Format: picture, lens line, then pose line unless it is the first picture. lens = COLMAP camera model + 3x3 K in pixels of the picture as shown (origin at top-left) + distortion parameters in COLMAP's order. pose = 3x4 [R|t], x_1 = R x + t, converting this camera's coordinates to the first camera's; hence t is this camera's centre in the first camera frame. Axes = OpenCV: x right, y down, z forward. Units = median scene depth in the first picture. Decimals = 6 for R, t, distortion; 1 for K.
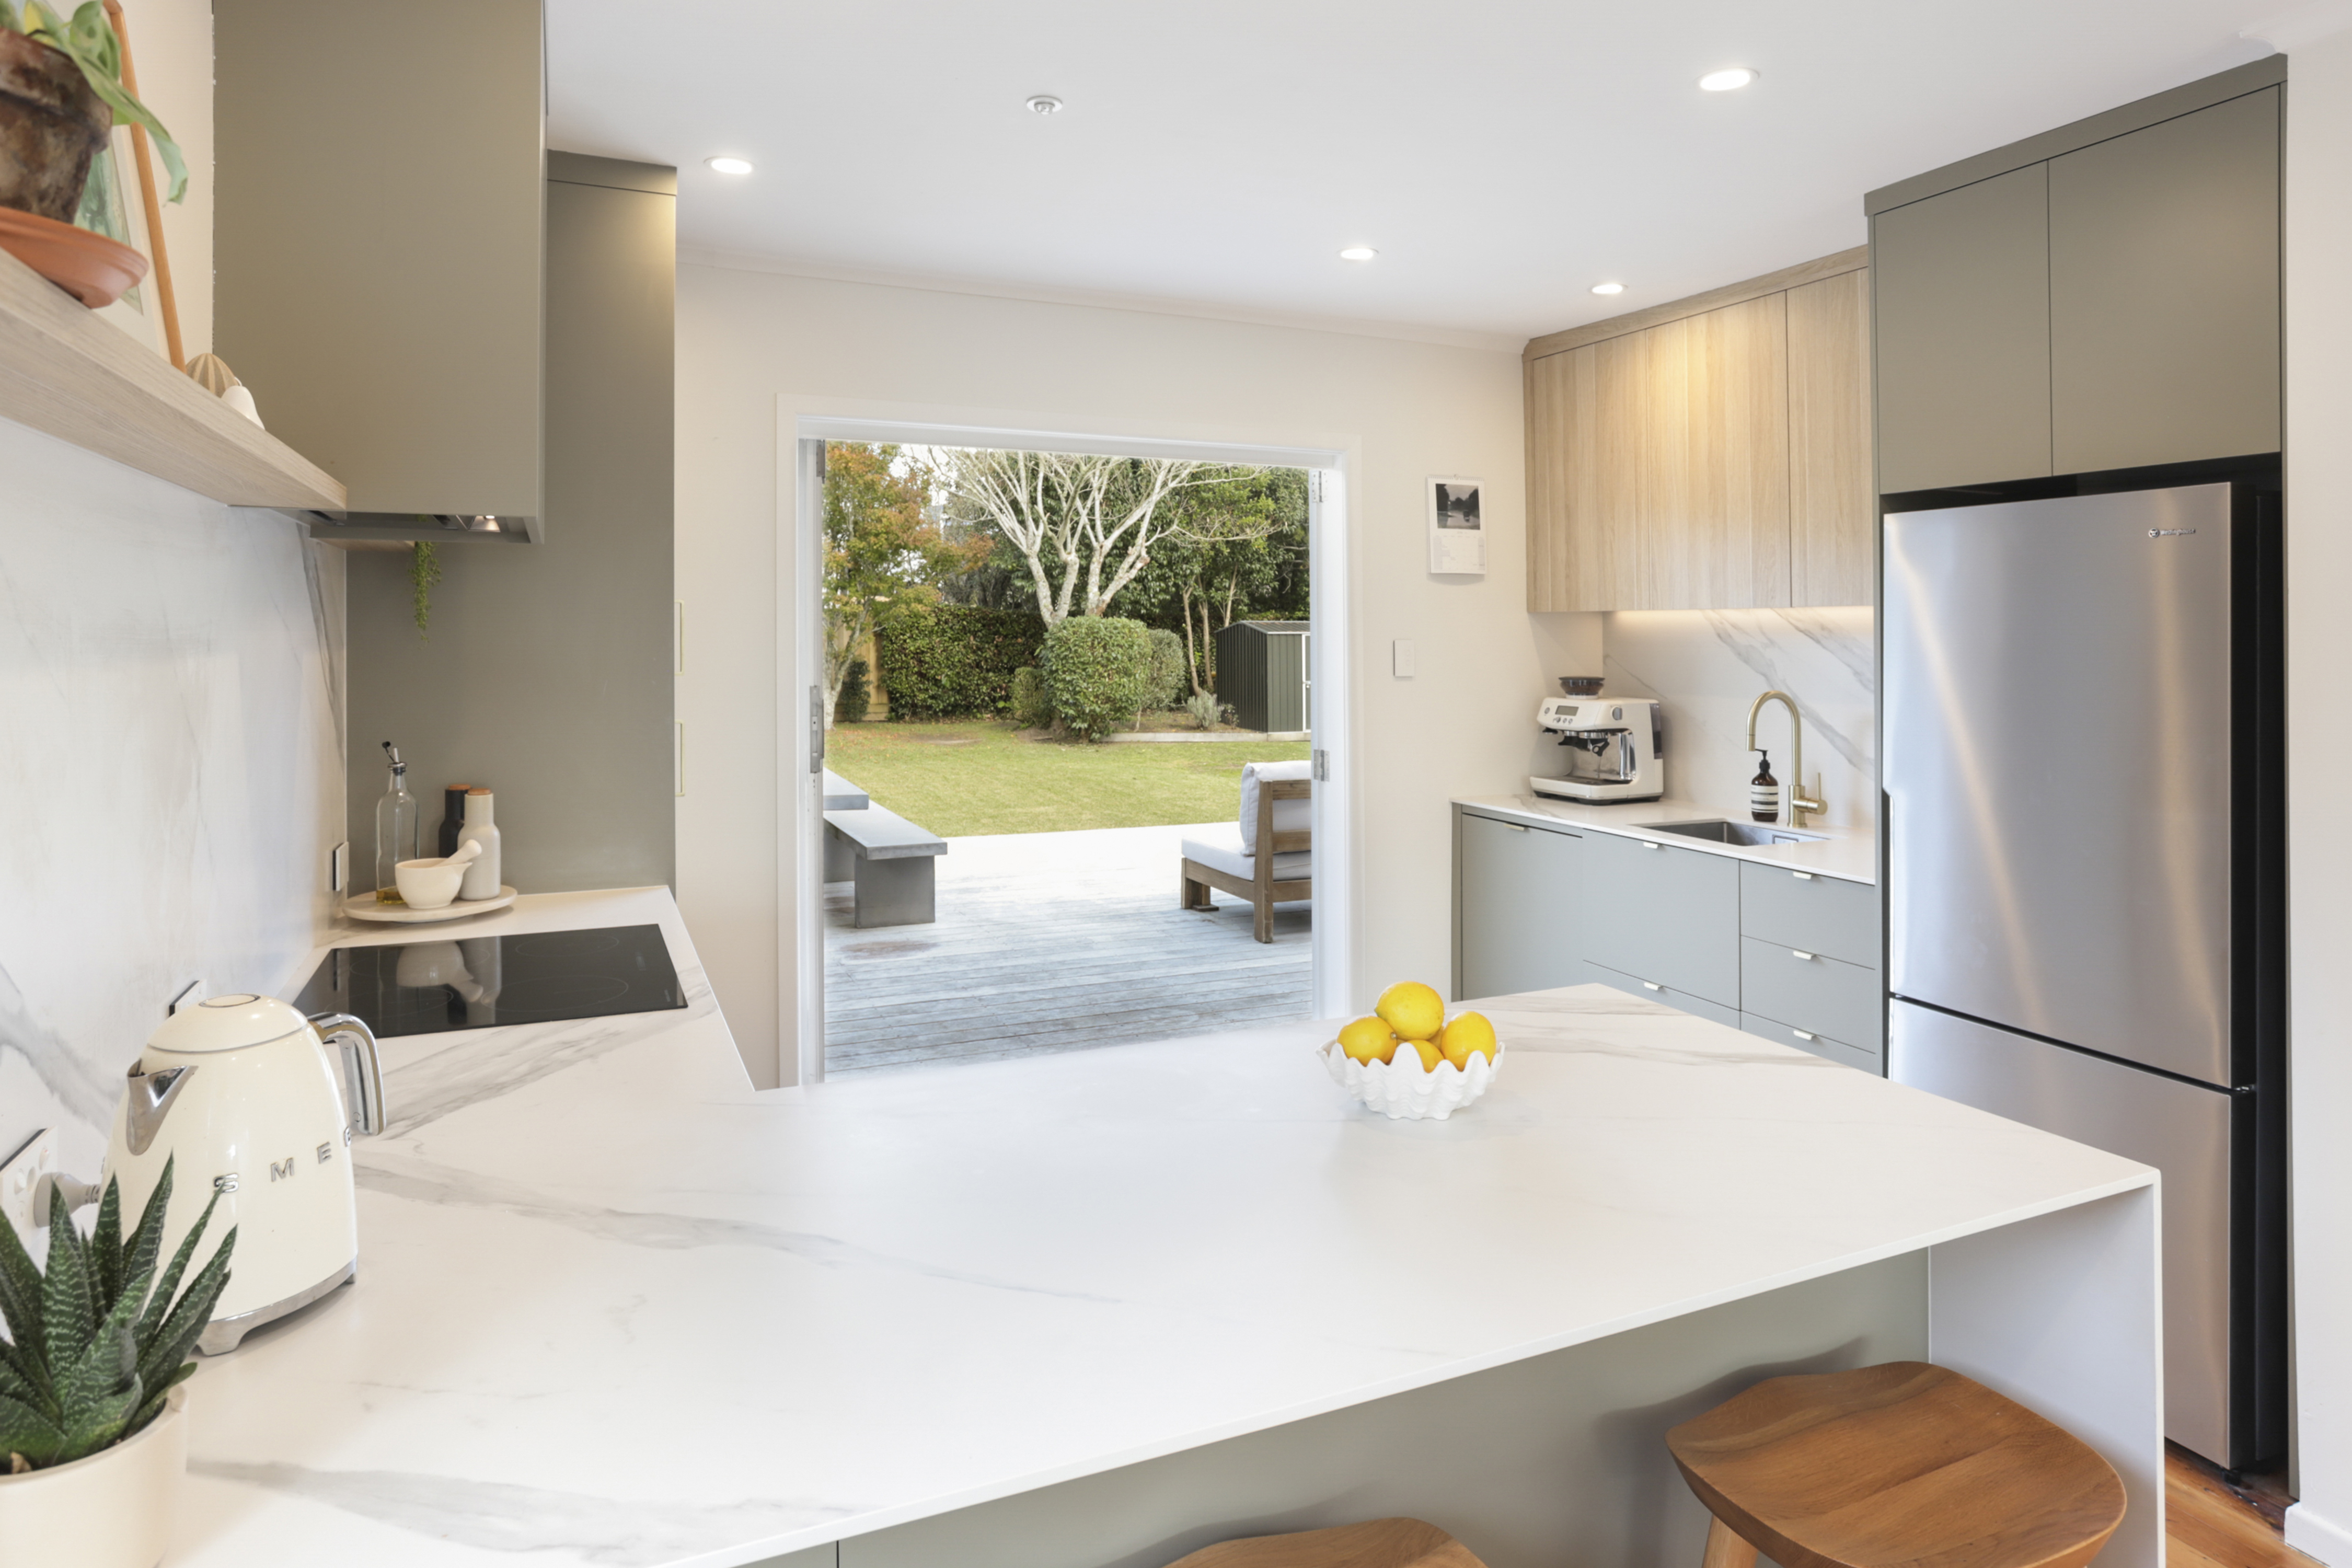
lens RADIAL K [[1371.1, 0, 1179.2], [0, 1371.1, 684.4], [0, 0, 1]] dist [-0.039154, 0.000214]
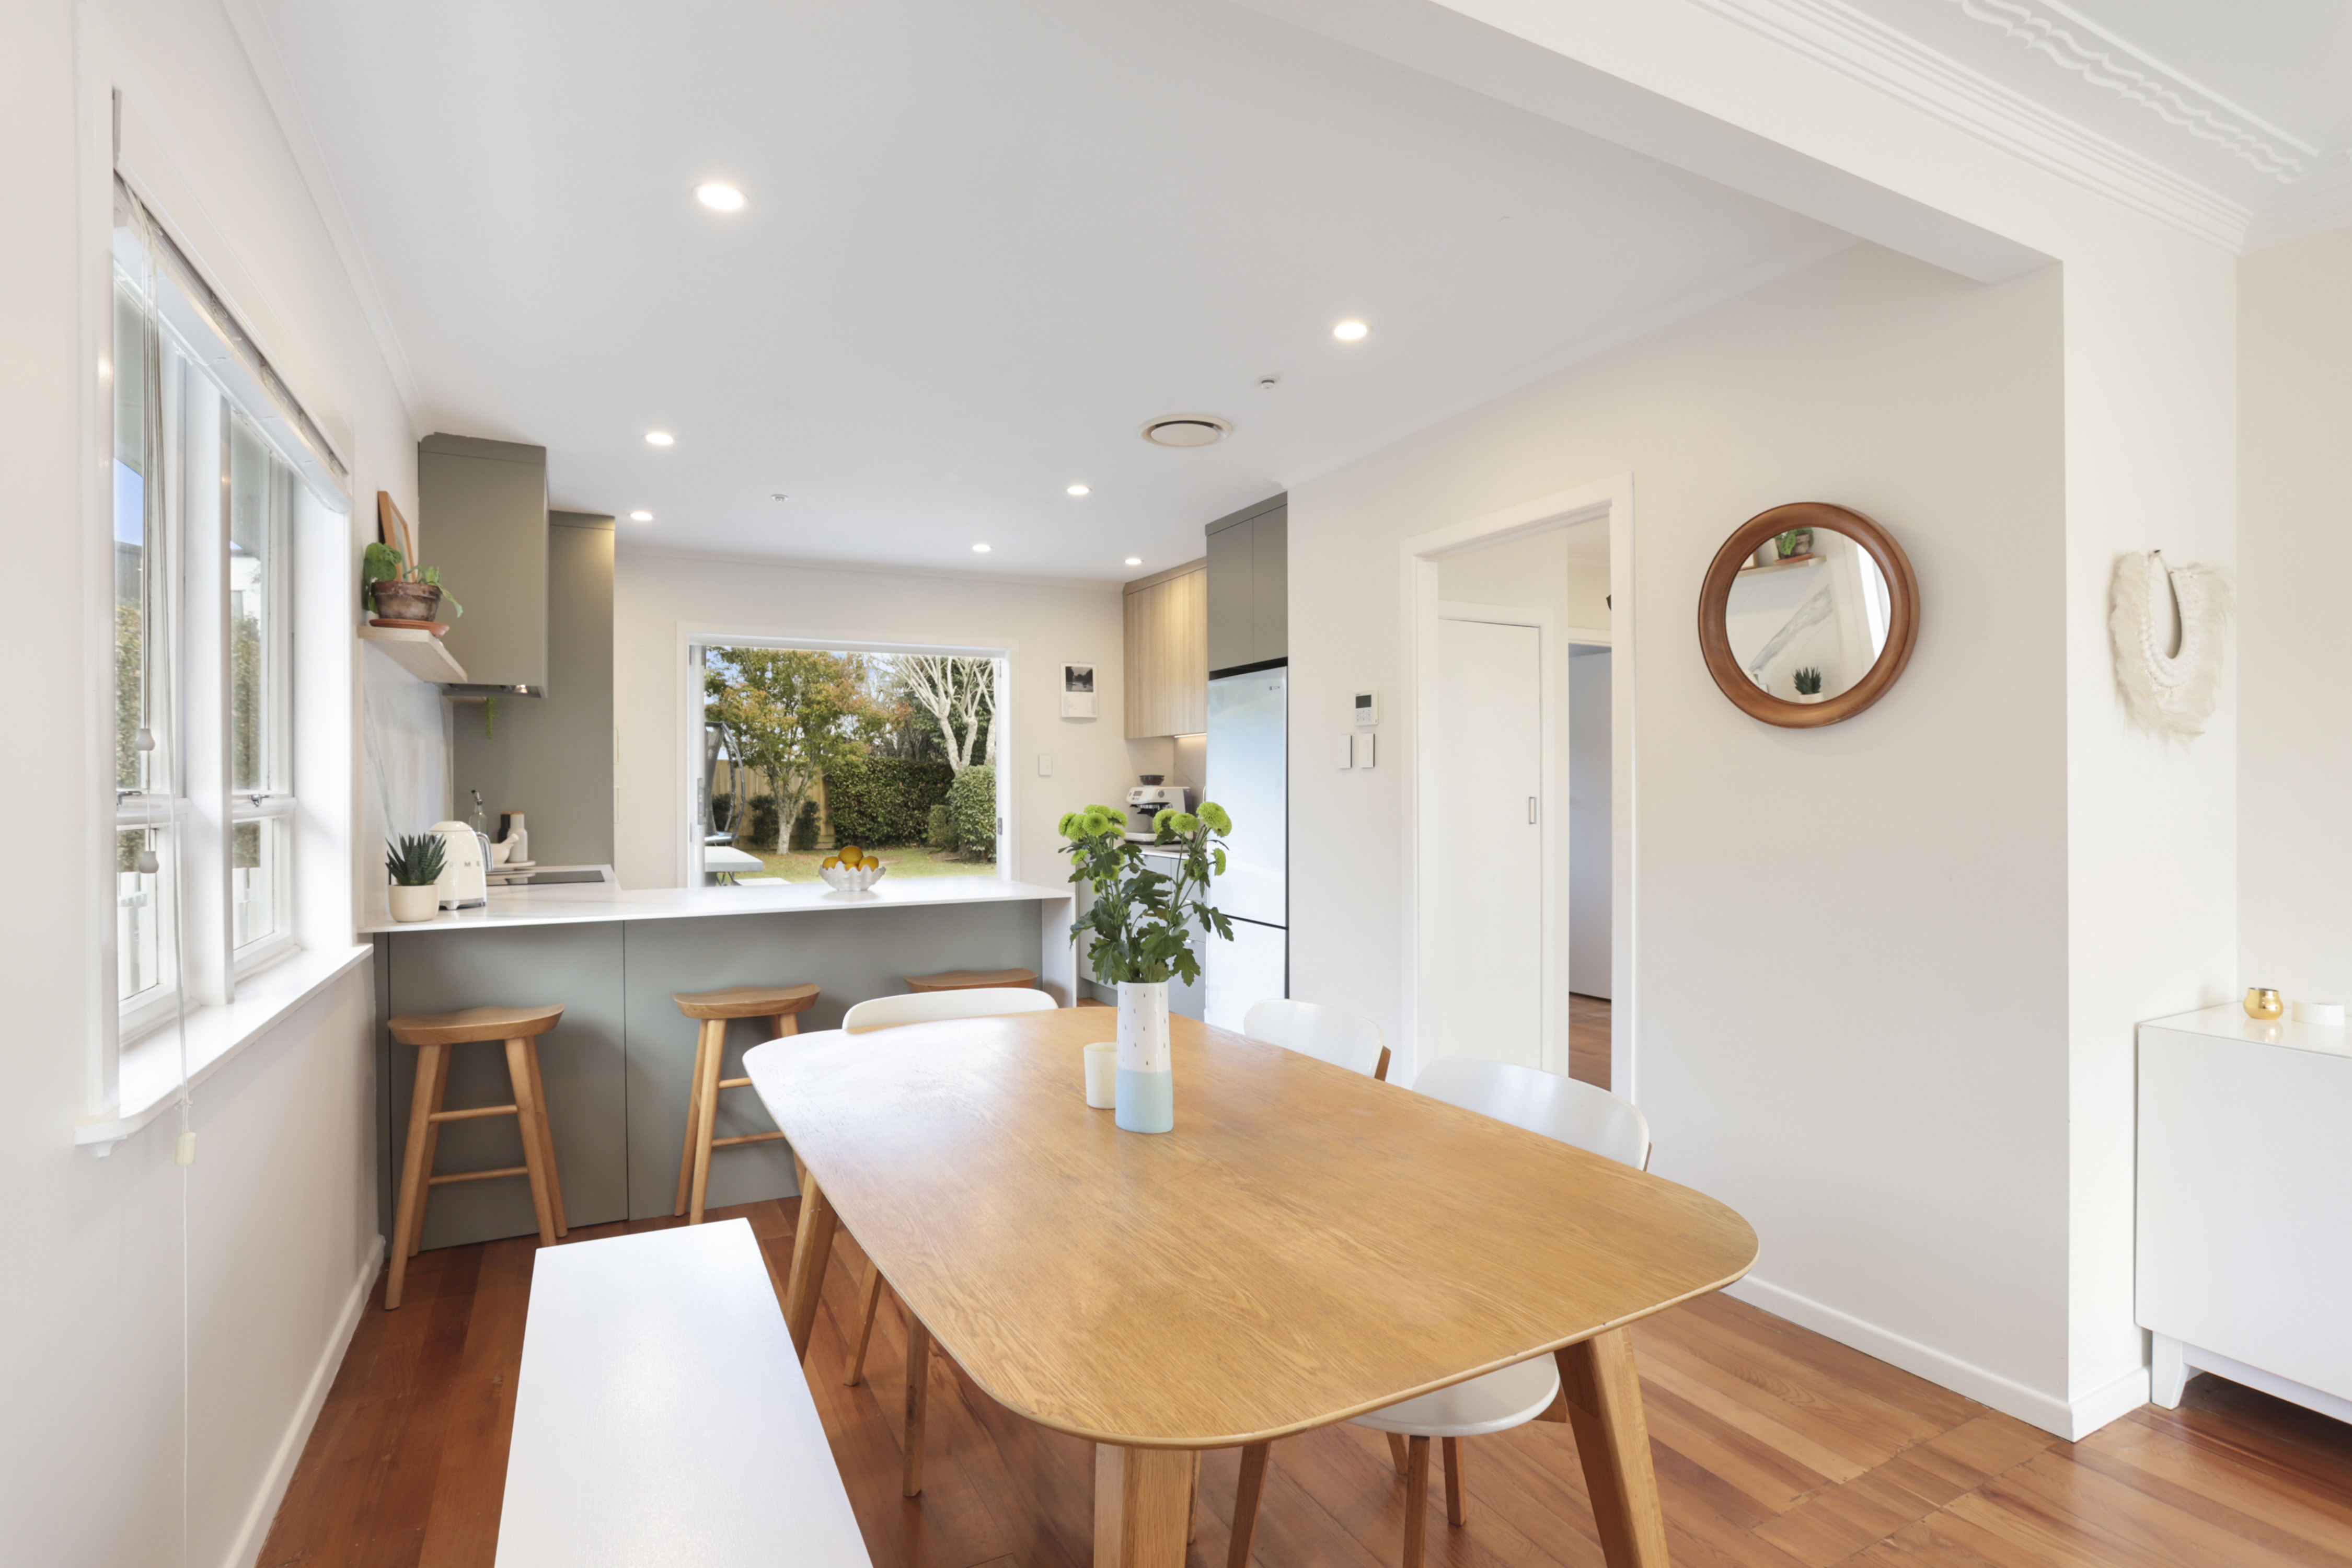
lens RADIAL K [[1140.4, 0, 1176.0], [0, 1140.4, 784.0], [0, 0, 1]] dist [-0.067249, -0.000035]
pose [[0.997980, -0.007236, 0.063115, 0.045119], [0.009717, 0.999188, -0.039099, 0.012272], [-0.062781, 0.039633, 0.997240, -0.090048]]
